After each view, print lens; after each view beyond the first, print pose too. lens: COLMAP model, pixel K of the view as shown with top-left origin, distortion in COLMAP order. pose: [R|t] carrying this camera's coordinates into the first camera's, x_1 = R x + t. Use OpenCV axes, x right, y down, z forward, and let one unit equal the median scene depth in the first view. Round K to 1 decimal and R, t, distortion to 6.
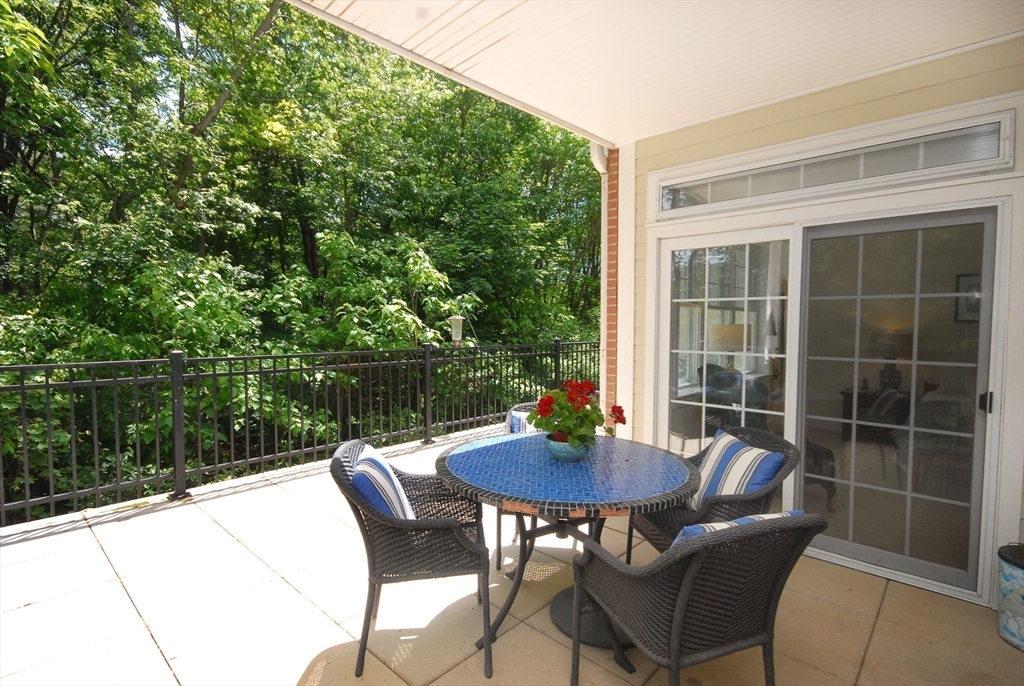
lens RADIAL K [[499.3, 0, 512.0], [0, 499.3, 343.0], [0, 0, 1]] dist [0.002340, 0.000491]
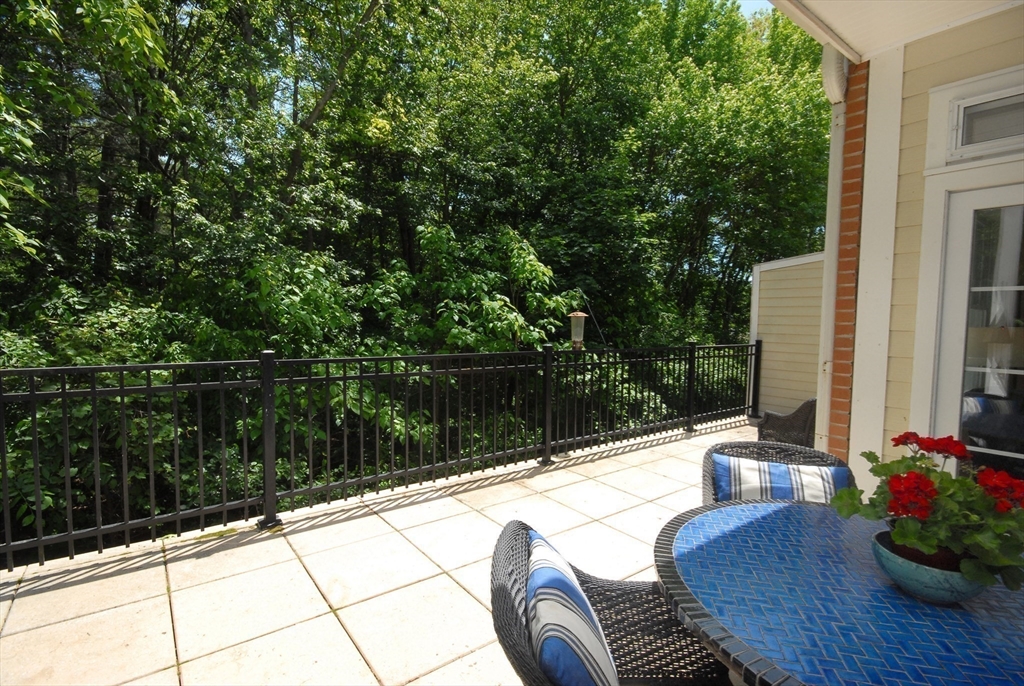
lens RADIAL K [[489.8, 0, 512.0], [0, 489.8, 343.0], [0, 0, 1]] dist [0.012990, 0.000195]
pose [[0.985897, 0.018493, -0.166327, -0.051439], [-0.017725, 0.999824, 0.006102, -0.003692], [0.166410, -0.003068, 0.986052, 0.099262]]
